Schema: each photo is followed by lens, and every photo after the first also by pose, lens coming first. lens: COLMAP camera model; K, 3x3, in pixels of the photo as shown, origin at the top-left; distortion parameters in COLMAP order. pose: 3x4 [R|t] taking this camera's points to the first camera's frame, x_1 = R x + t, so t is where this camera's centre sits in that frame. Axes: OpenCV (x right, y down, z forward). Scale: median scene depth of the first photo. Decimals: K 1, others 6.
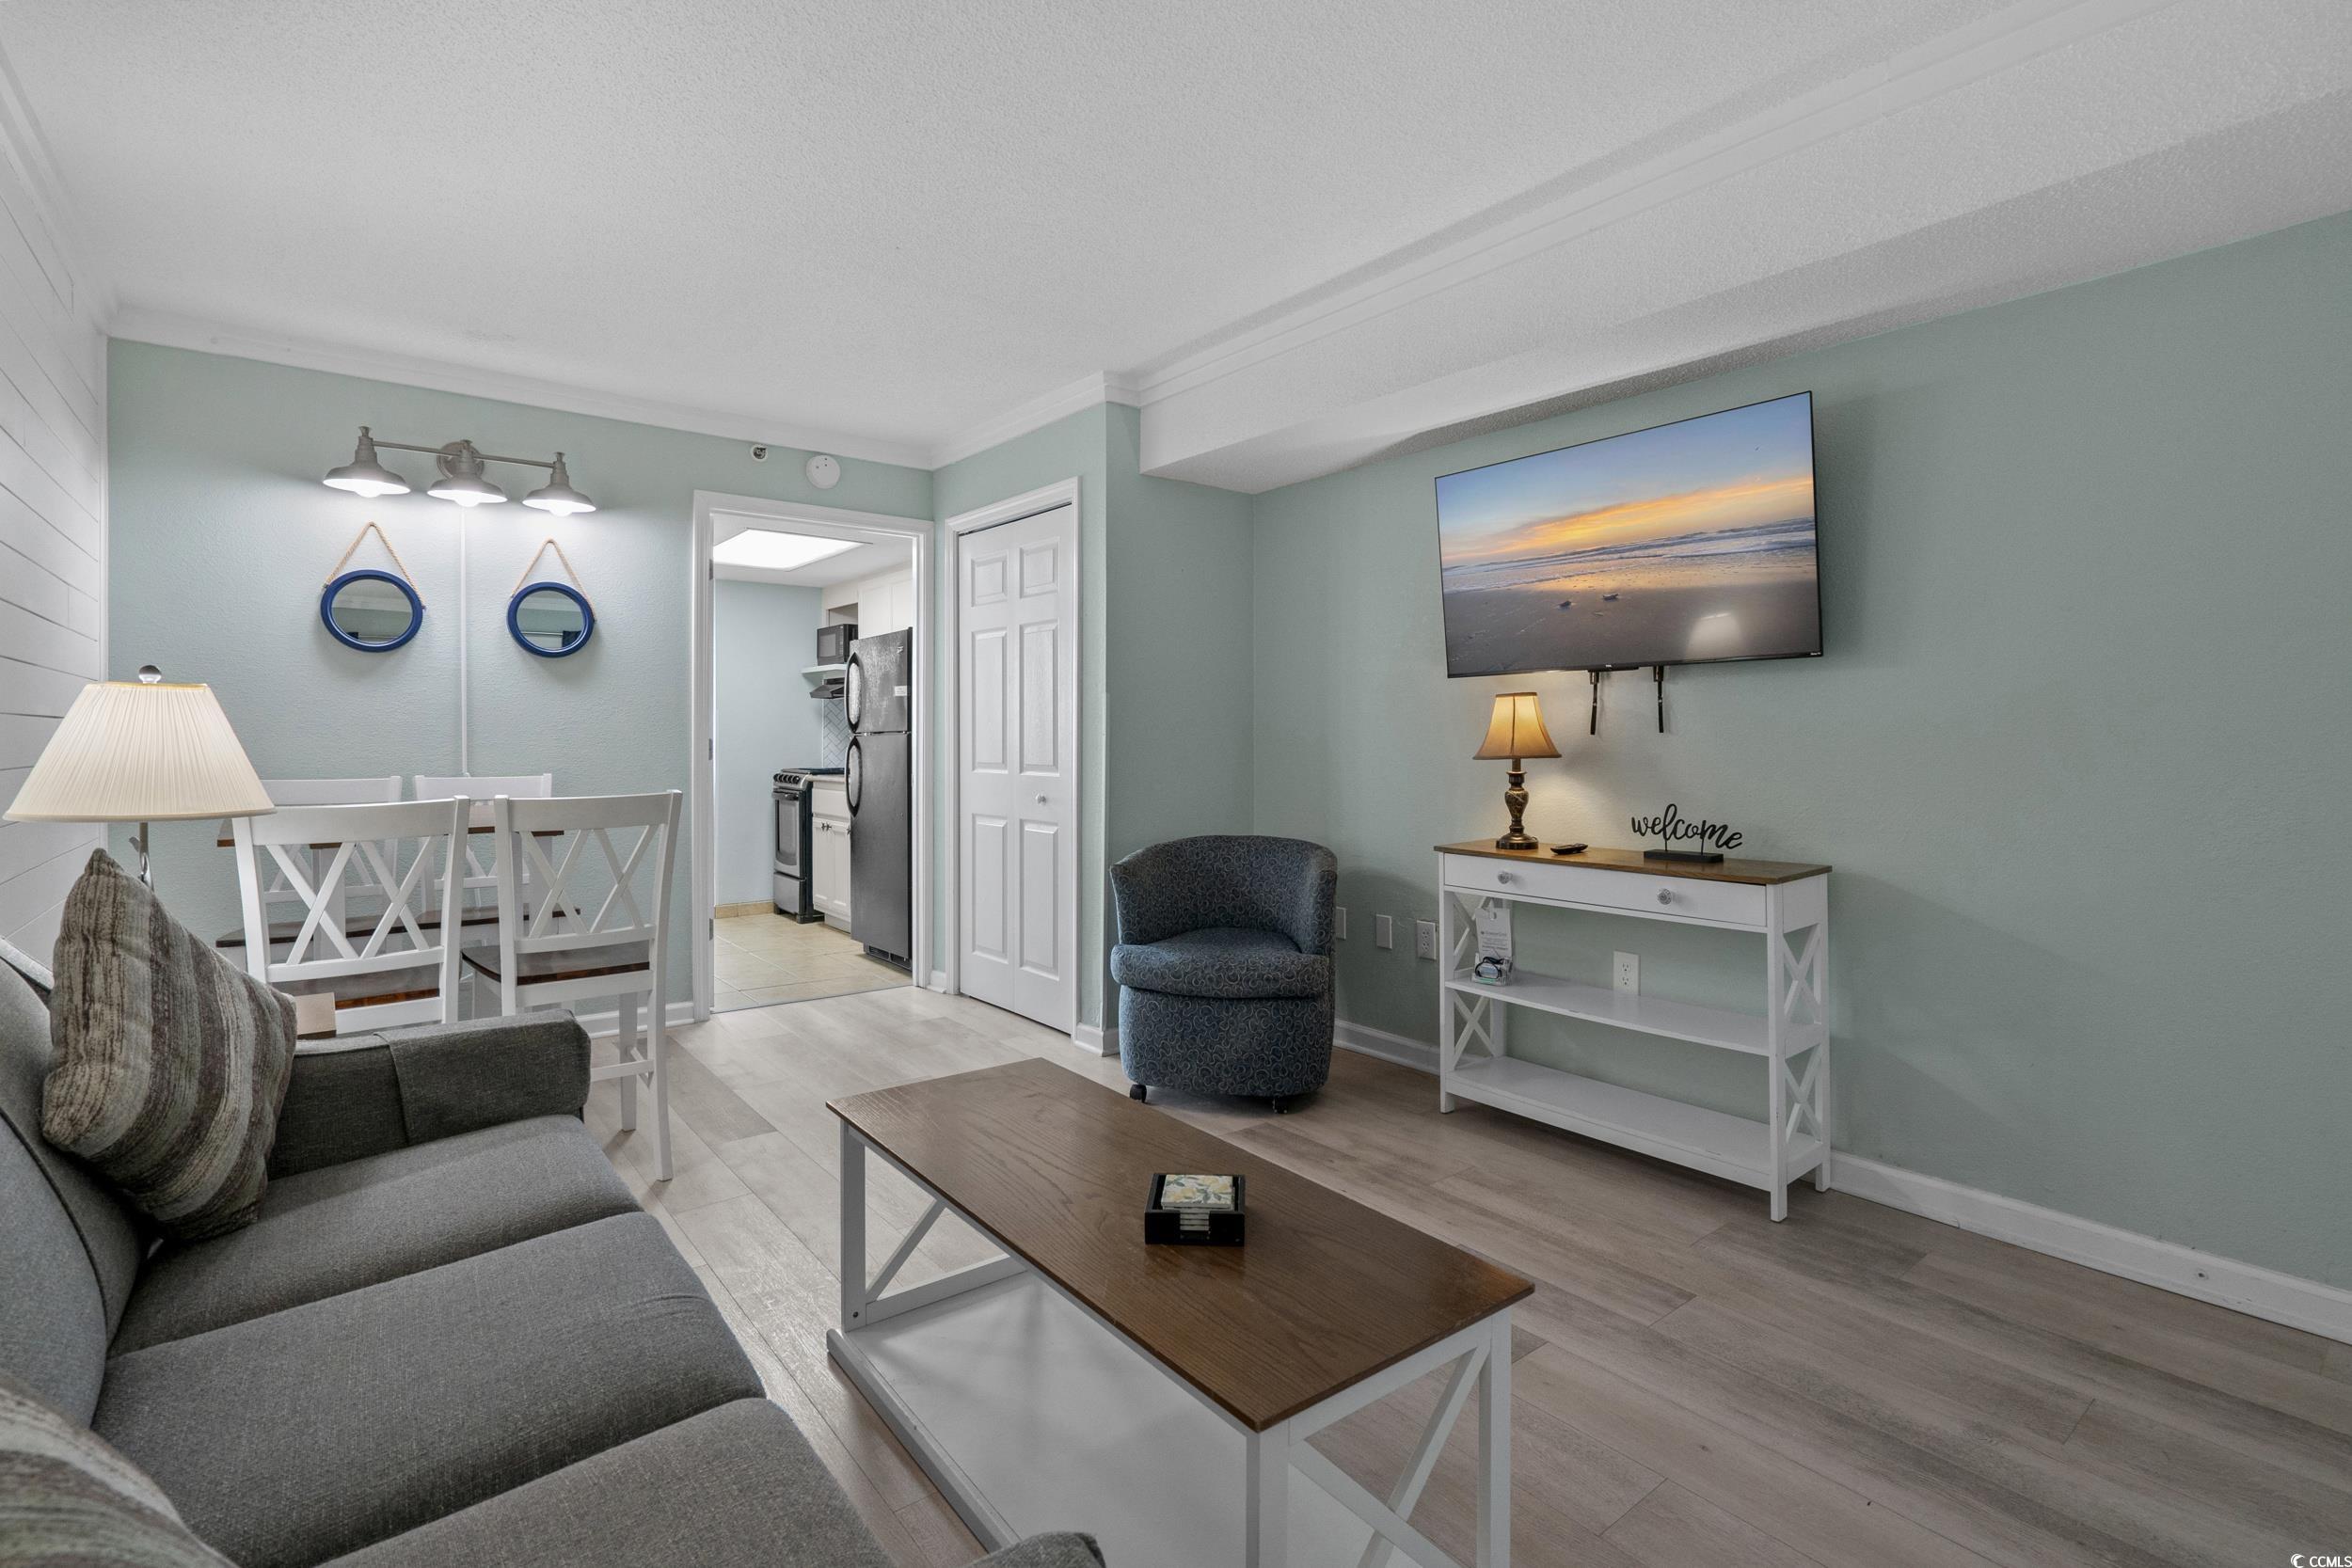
lens RADIAL K [[1088.3, 0, 1178.7], [0, 1088.3, 735.6], [0, 0, 1]] dist [-0.002613, -0.000002]
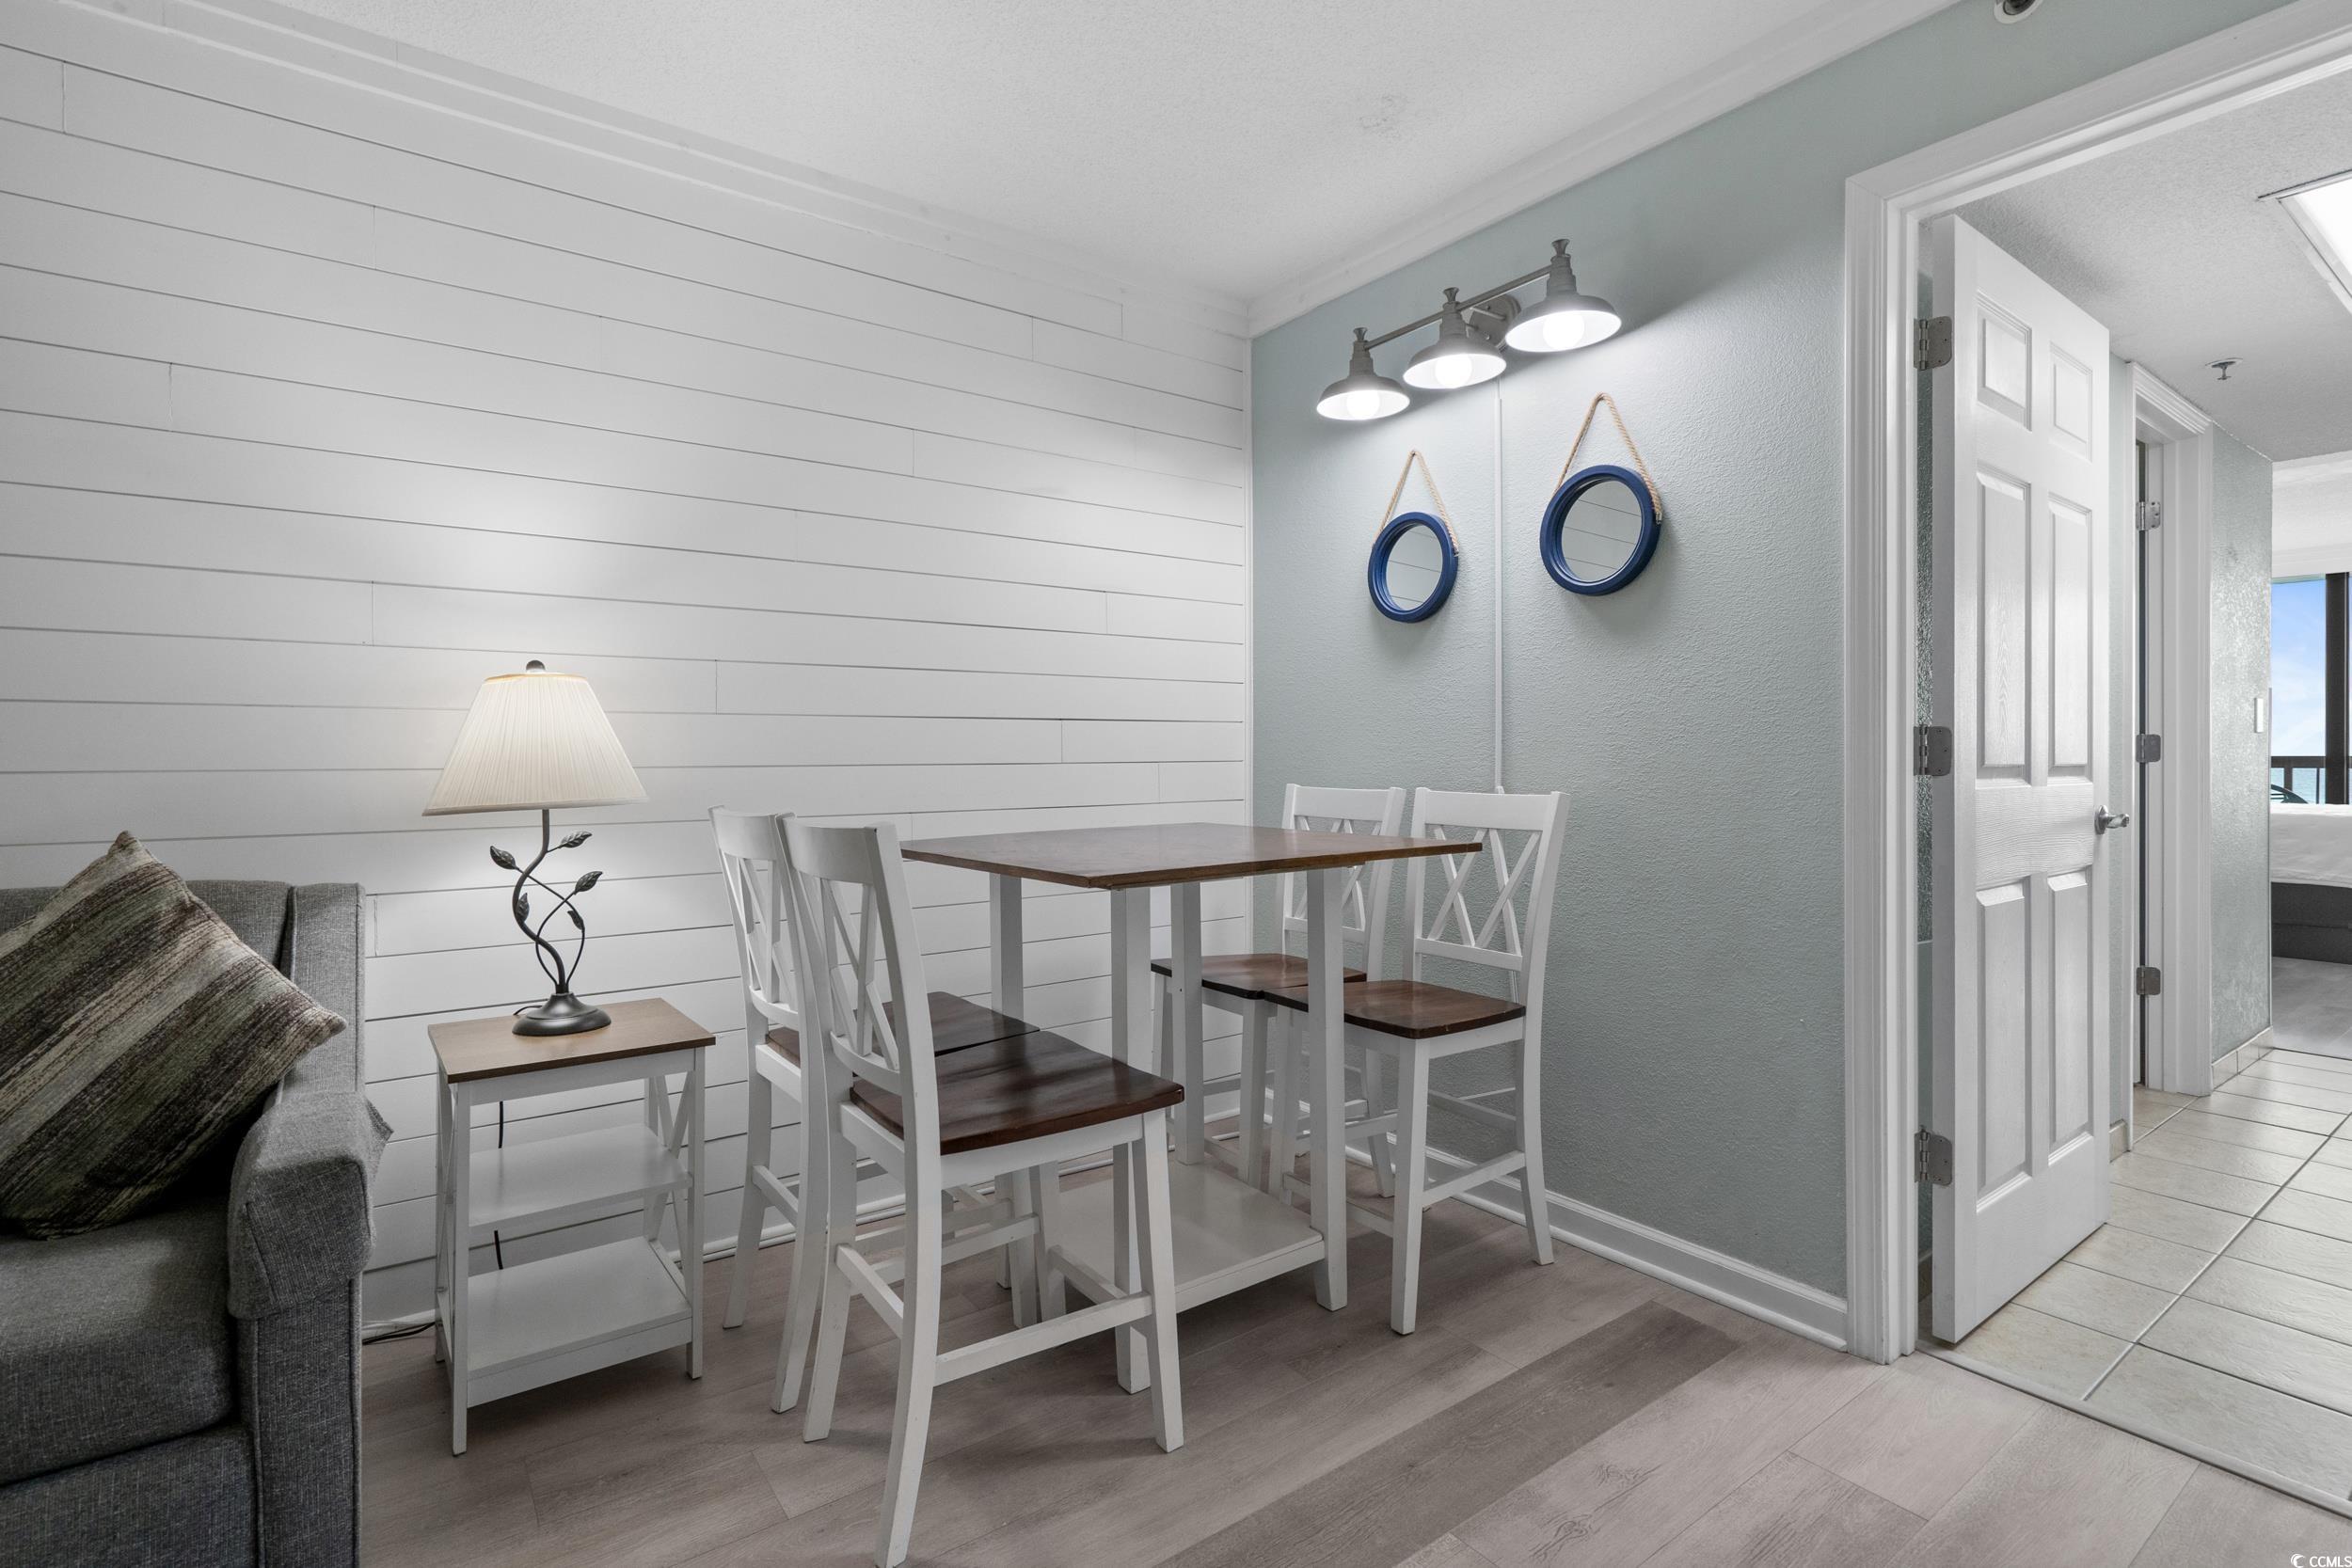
lens RADIAL K [[1116.2, 0, 1171.9], [0, 1116.2, 767.2], [0, 0, 1]] dist [0.002684, 0.001576]
pose [[-0.040268, 0.007073, -0.999164, 0.046814], [0.010177, 0.999926, 0.006668, 0.018846], [0.999137, -0.009899, -0.040337, 1.008791]]
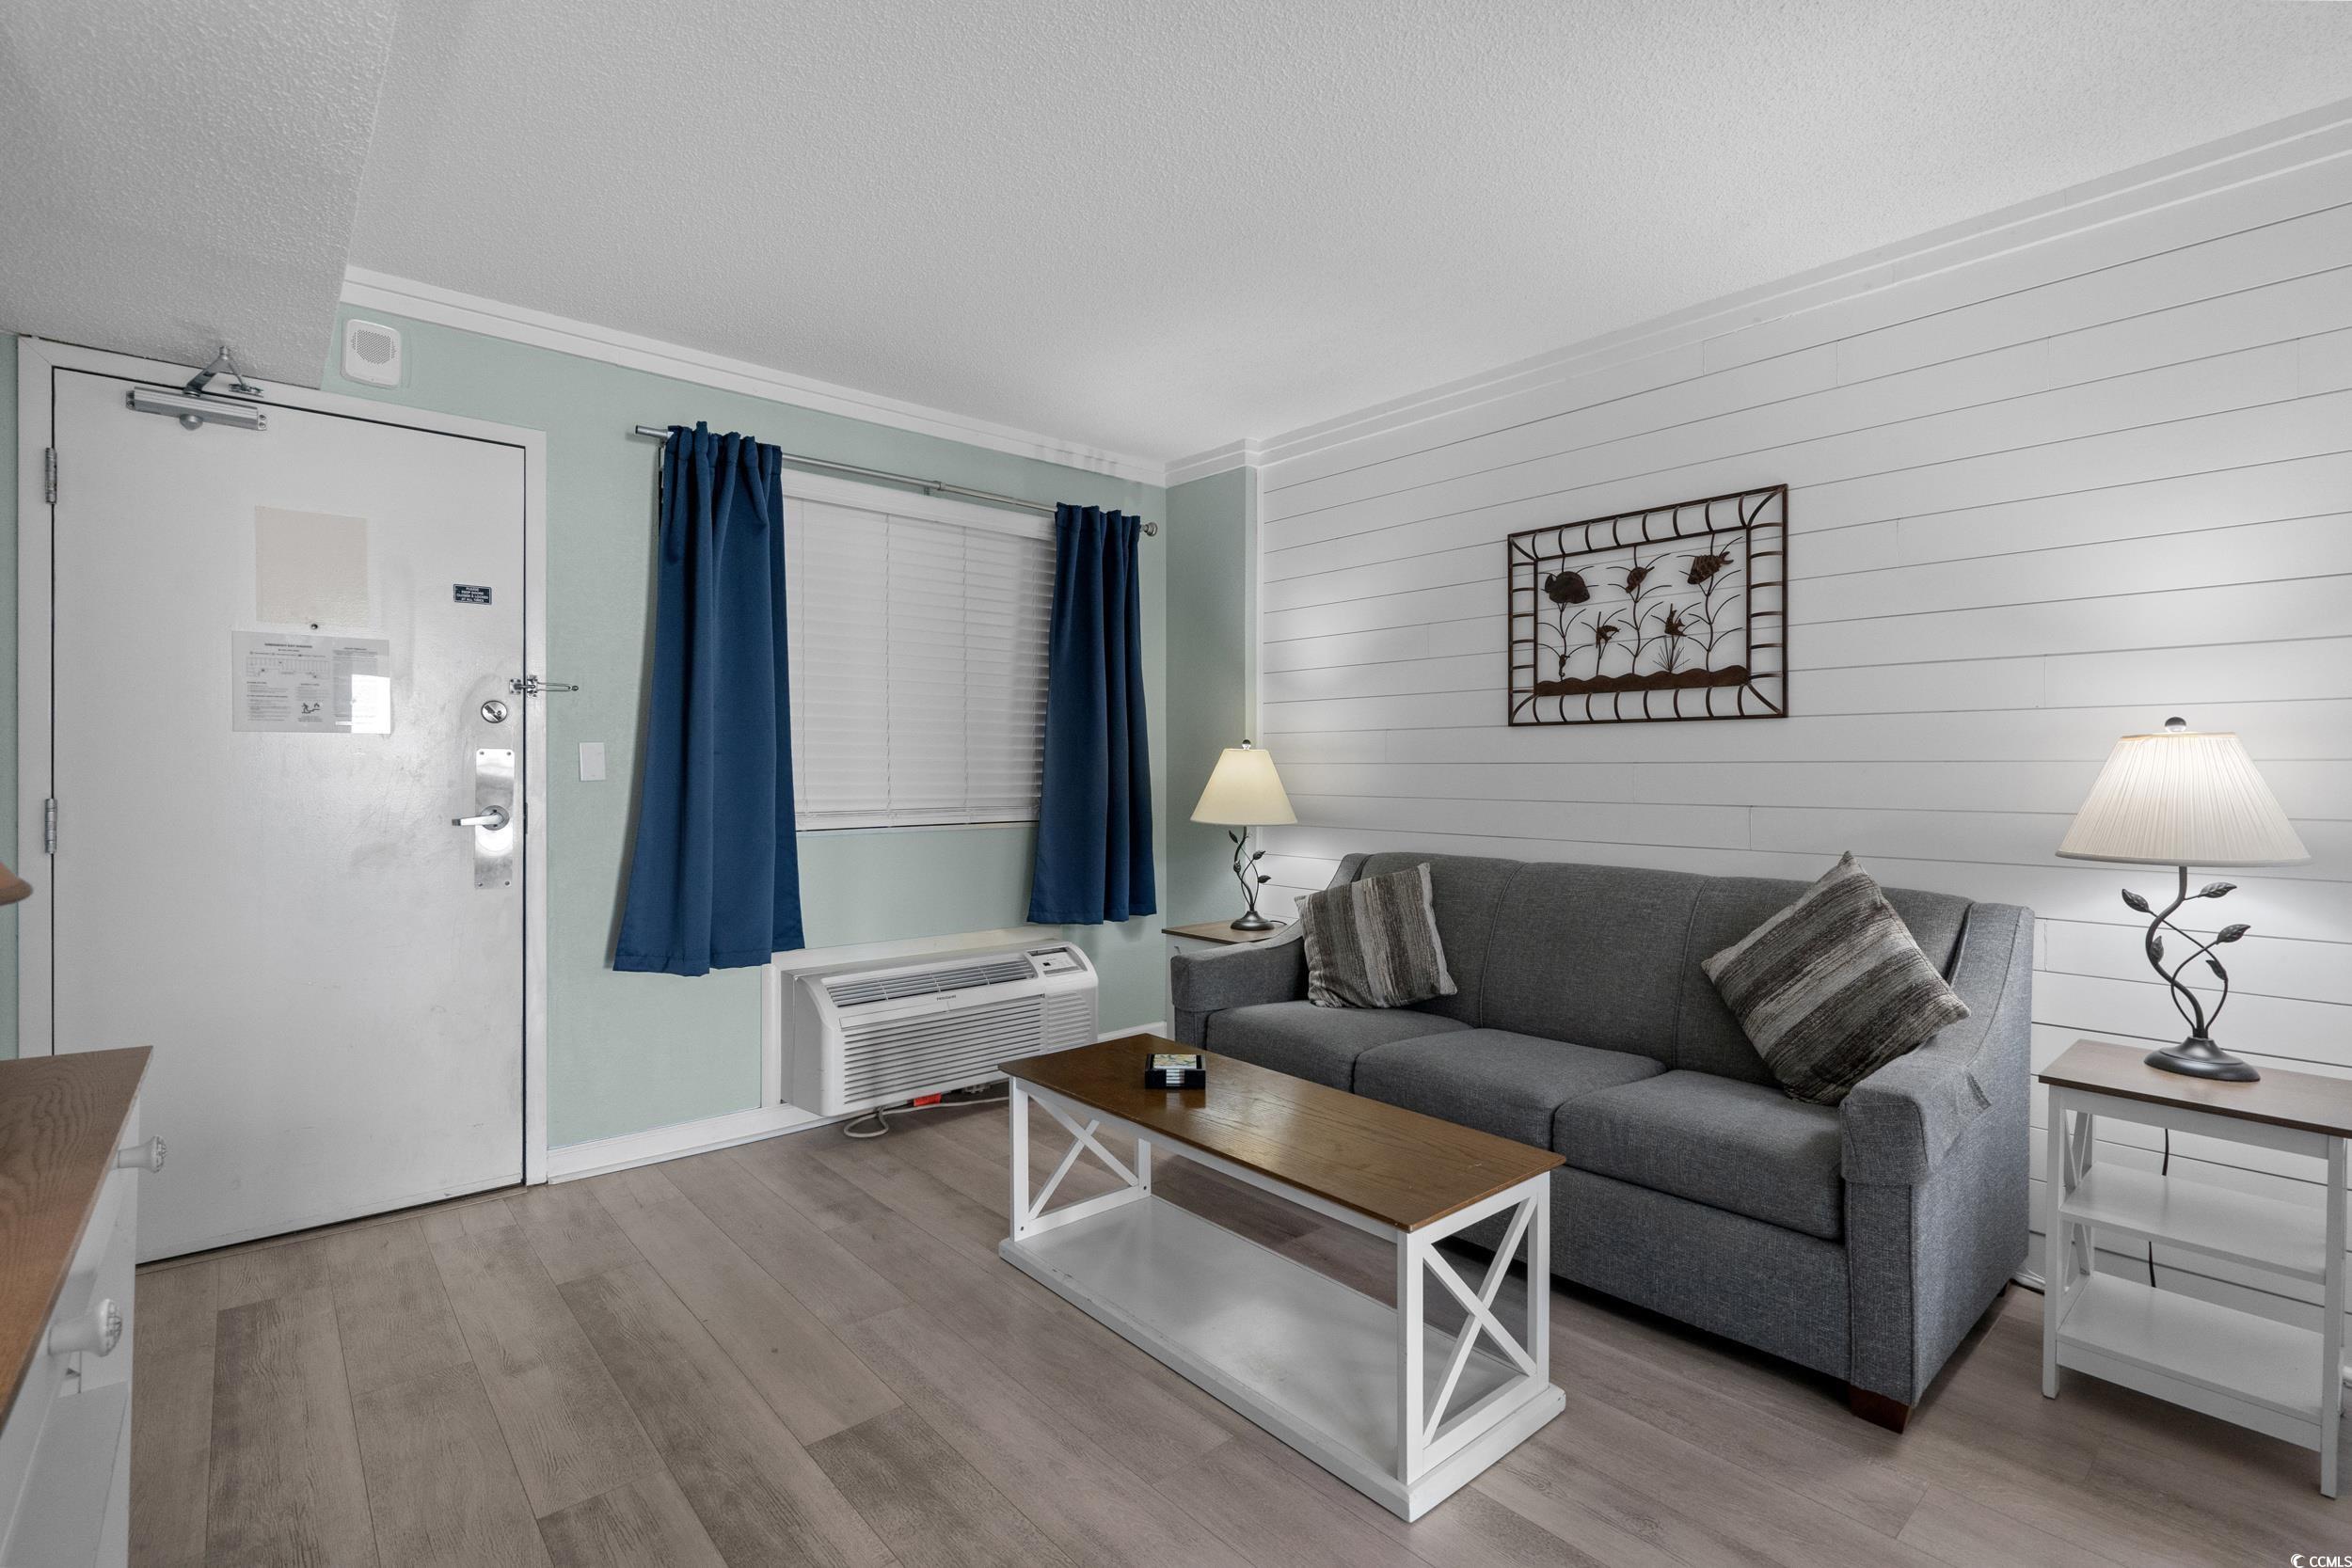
lens RADIAL K [[1087.4, 0, 1148.7], [0, 1087.4, 776.7], [0, 0, 1]] dist [0.027691, 0.000143]
pose [[-0.999471, -0.006050, -0.031965, 0.058676], [-0.005719, 0.999929, -0.010443, 0.005913], [0.032026, -0.010254, -0.999434, 1.257365]]
